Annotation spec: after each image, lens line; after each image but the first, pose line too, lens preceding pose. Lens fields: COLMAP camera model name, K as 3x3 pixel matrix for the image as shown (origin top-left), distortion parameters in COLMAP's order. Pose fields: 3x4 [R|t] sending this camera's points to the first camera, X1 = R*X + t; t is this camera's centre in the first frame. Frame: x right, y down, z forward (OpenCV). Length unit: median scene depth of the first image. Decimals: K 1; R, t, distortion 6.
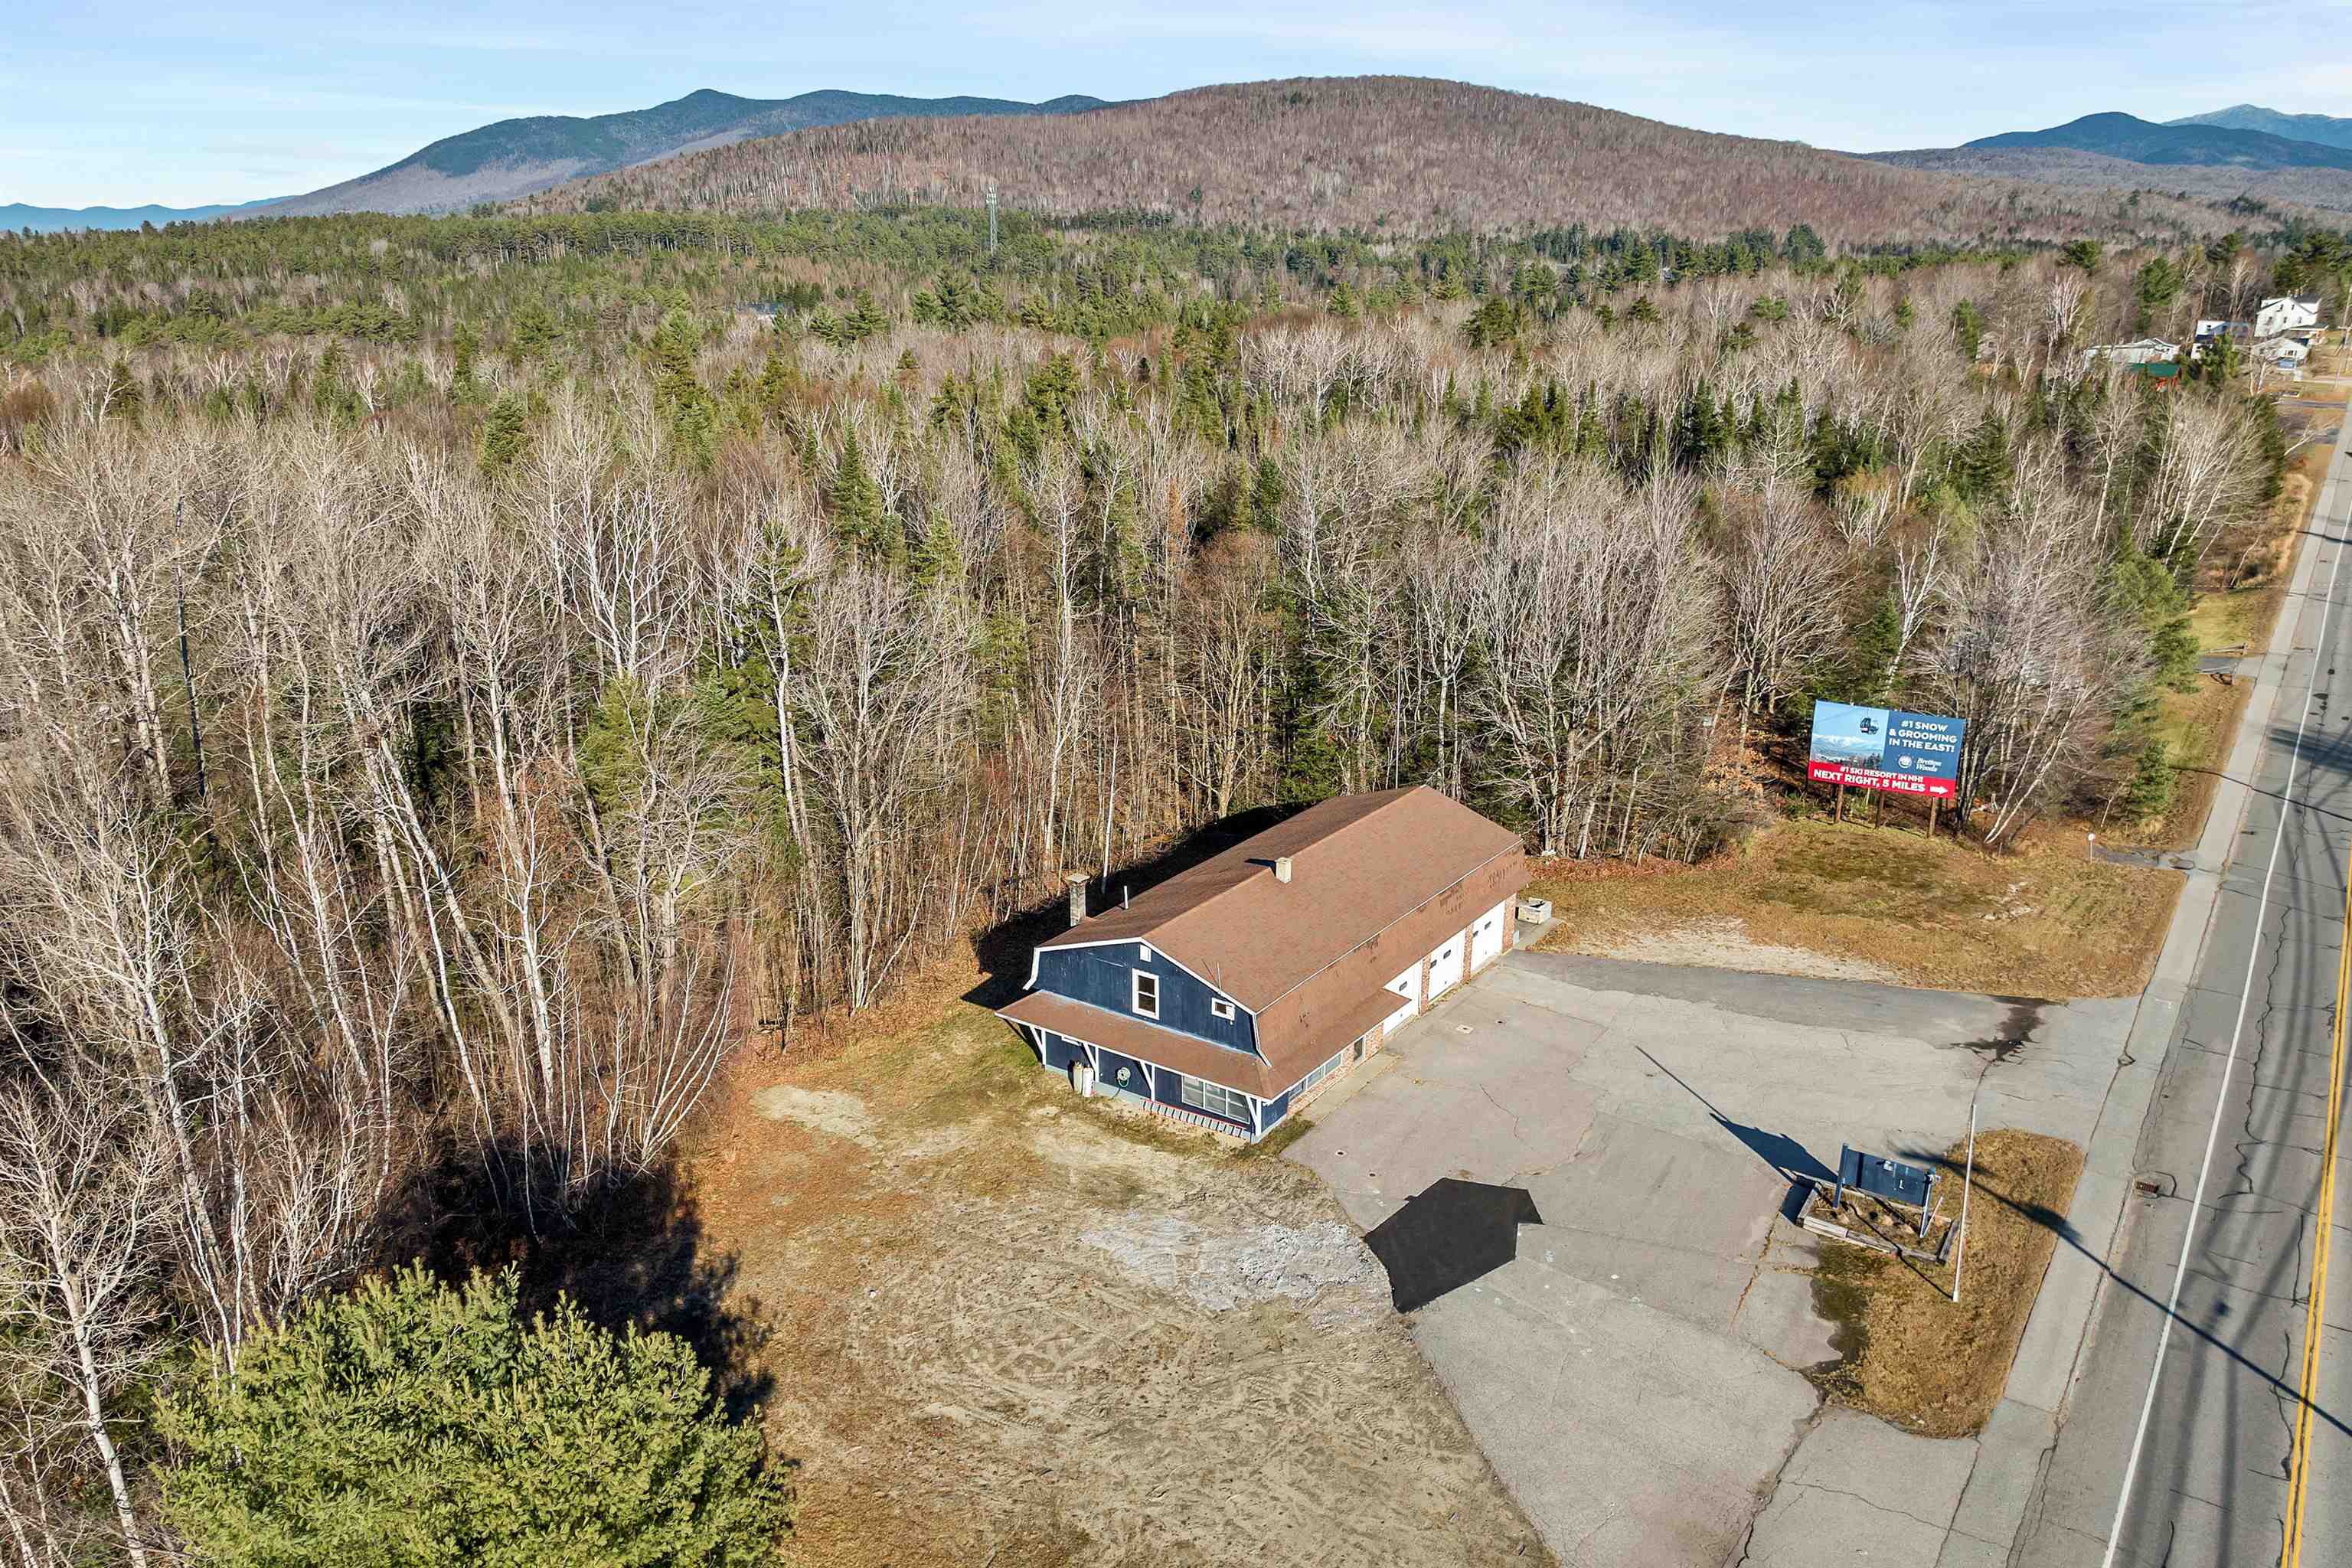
lens RADIAL K [[1698.5, 0, 1182.9], [0, 1698.5, 851.0], [0, 0, 1]] dist [-0.035462, 0.002263]
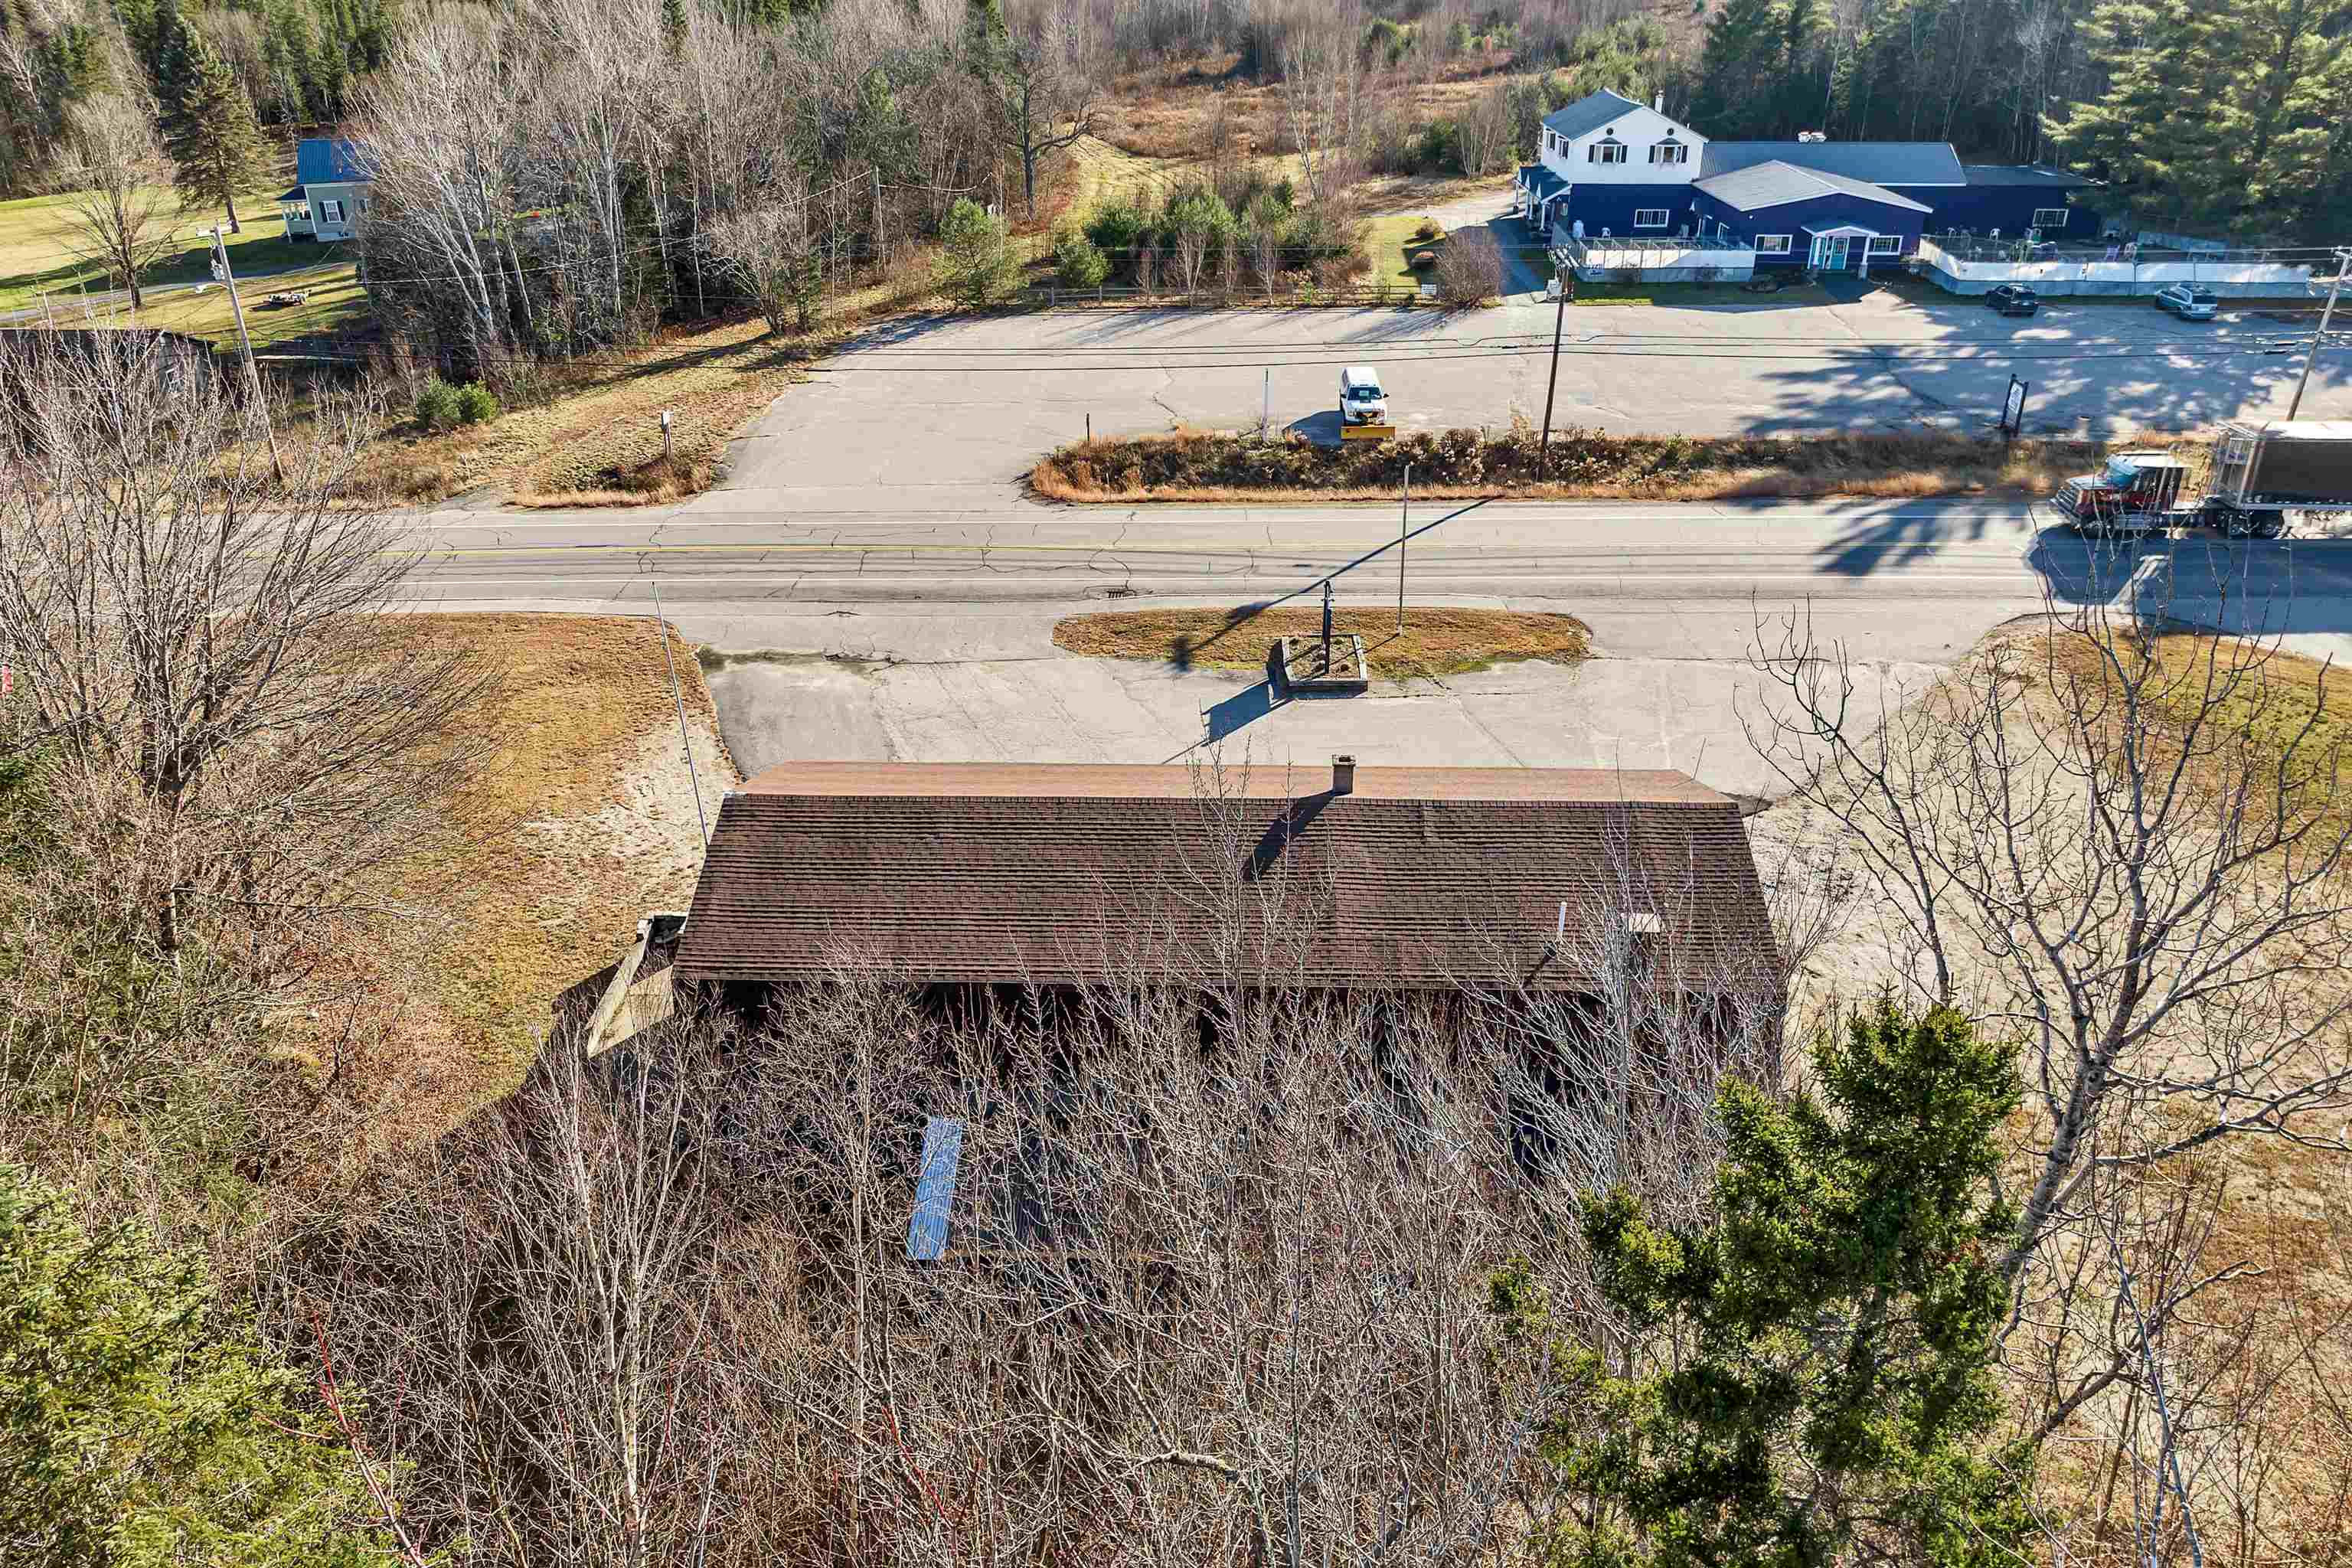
lens RADIAL K [[1698.5, 0, 1182.9], [0, 1698.5, 851.0], [0, 0, 1]] dist [-0.035462, 0.002263]
pose [[-0.553145, -0.406155, 0.727372, -0.354010], [0.285213, 0.728019, 0.623412, -0.364825], [-0.782742, 0.552293, -0.286859, 1.313241]]
